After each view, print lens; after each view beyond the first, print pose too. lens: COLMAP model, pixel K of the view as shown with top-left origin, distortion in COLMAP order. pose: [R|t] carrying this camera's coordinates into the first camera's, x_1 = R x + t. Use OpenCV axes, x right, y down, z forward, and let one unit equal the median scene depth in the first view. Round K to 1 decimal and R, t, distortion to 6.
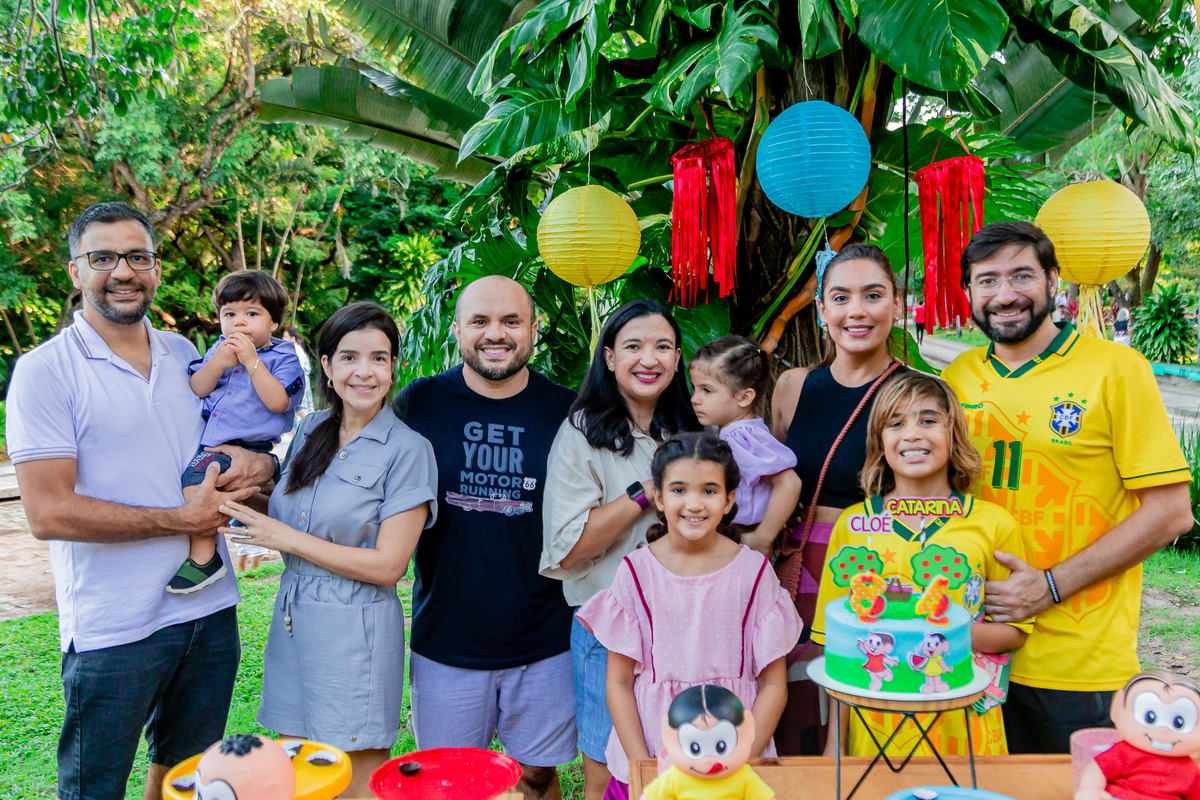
lens RADIAL K [[1227.9, 0, 589.4], [0, 1227.9, 402.3], [0, 0, 1]] dist [0.026359, -0.005996]
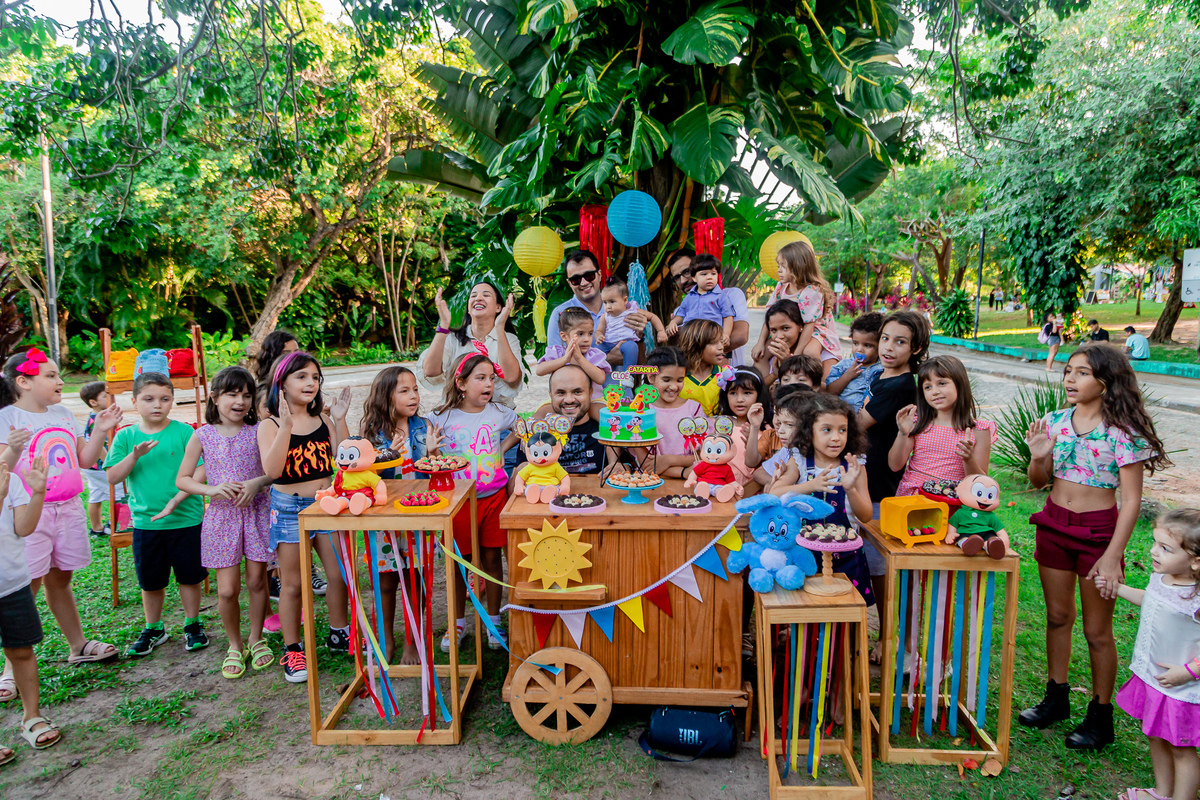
lens RADIAL K [[798.2, 0, 600.8], [0, 798.2, 398.8], [0, 0, 1]] dist [0.015458, -0.000224]
pose [[0.999581, 0.027934, -0.007552, 0.055323], [-0.027494, 0.998208, 0.053141, 0.016771], [0.009023, -0.052911, 0.998558, -0.161308]]
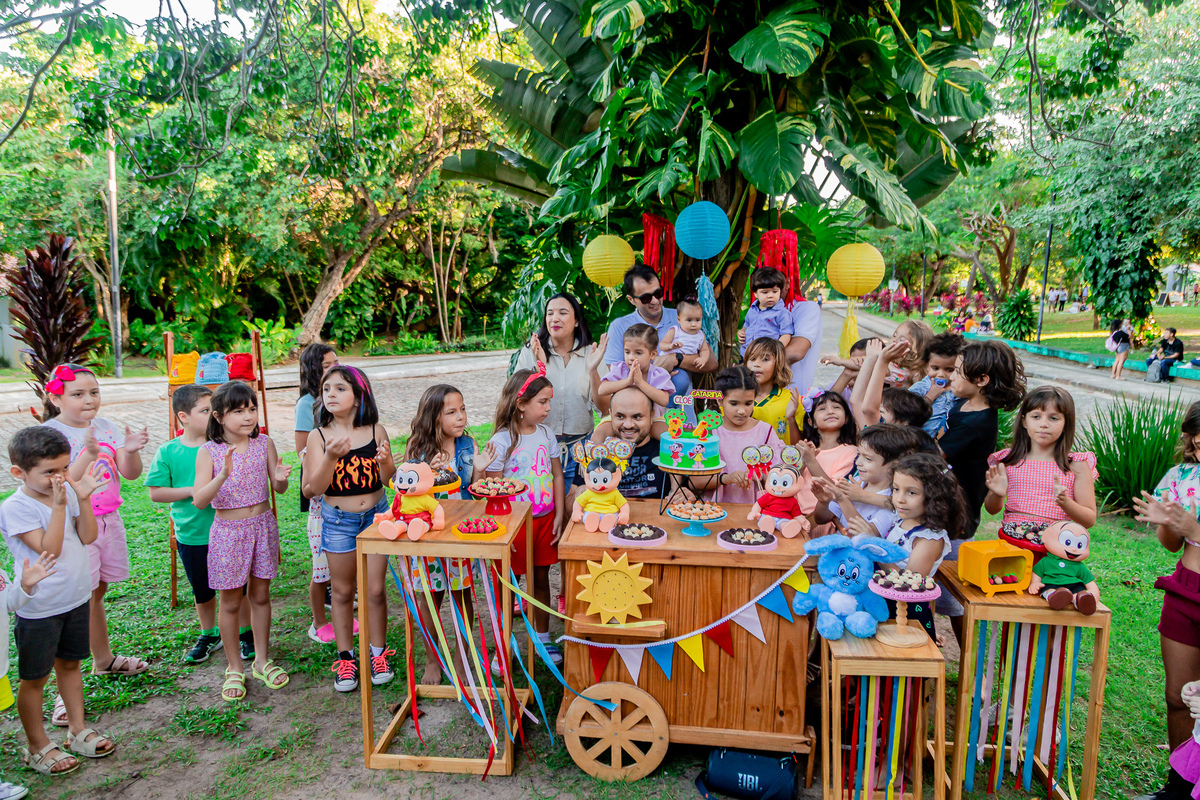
lens RADIAL K [[802.6, 0, 597.0], [0, 802.6, 399.2], [0, 0, 1]] dist [0.015530, -0.001032]
pose [[0.996450, 0.053568, -0.064943, 0.044613], [-0.049213, 0.996545, 0.066904, 0.000432], [0.068303, -0.063471, 0.995644, -0.151341]]
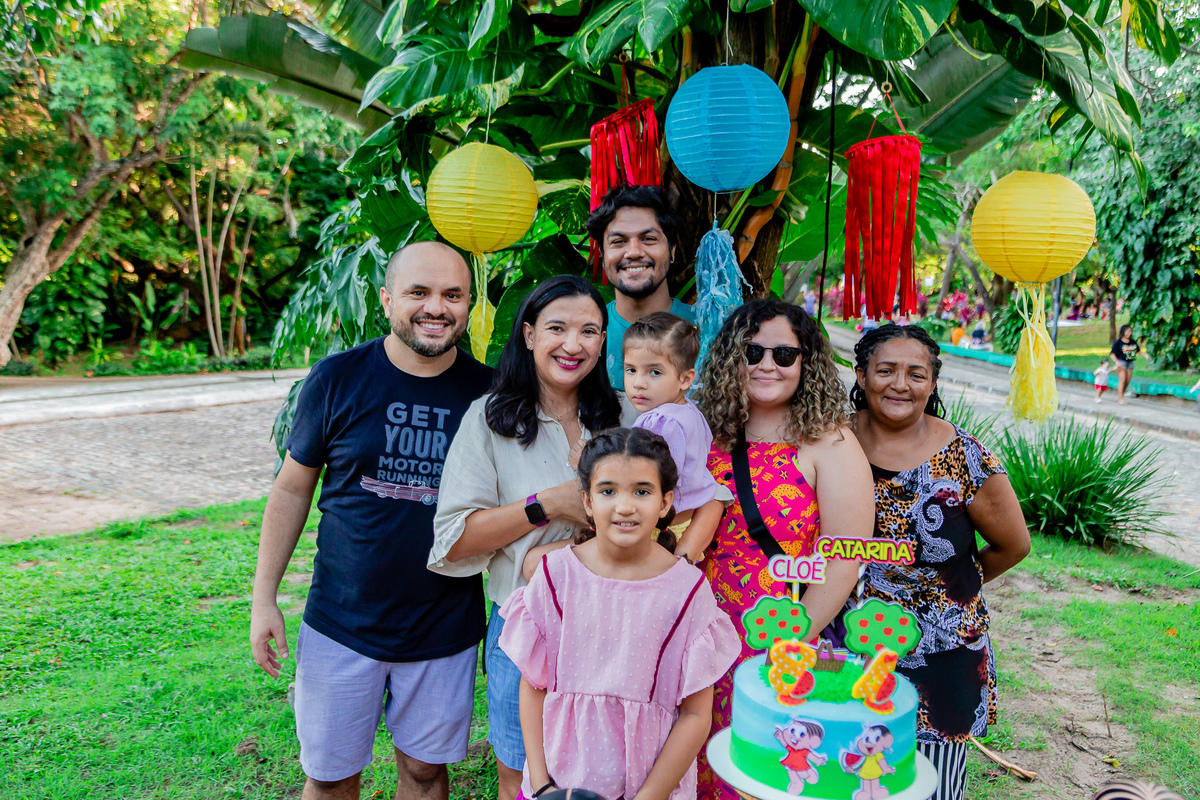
lens RADIAL K [[1091.8, 0, 600.0], [0, 1091.8, 400.0], [0, 0, 1]] dist [0.005298, 0.001927]
pose [[0.995781, 0.050548, 0.076589, 0.011981], [-0.052956, 0.998154, 0.029744, -0.006333], [-0.074944, -0.033674, 0.996619, 0.086543]]
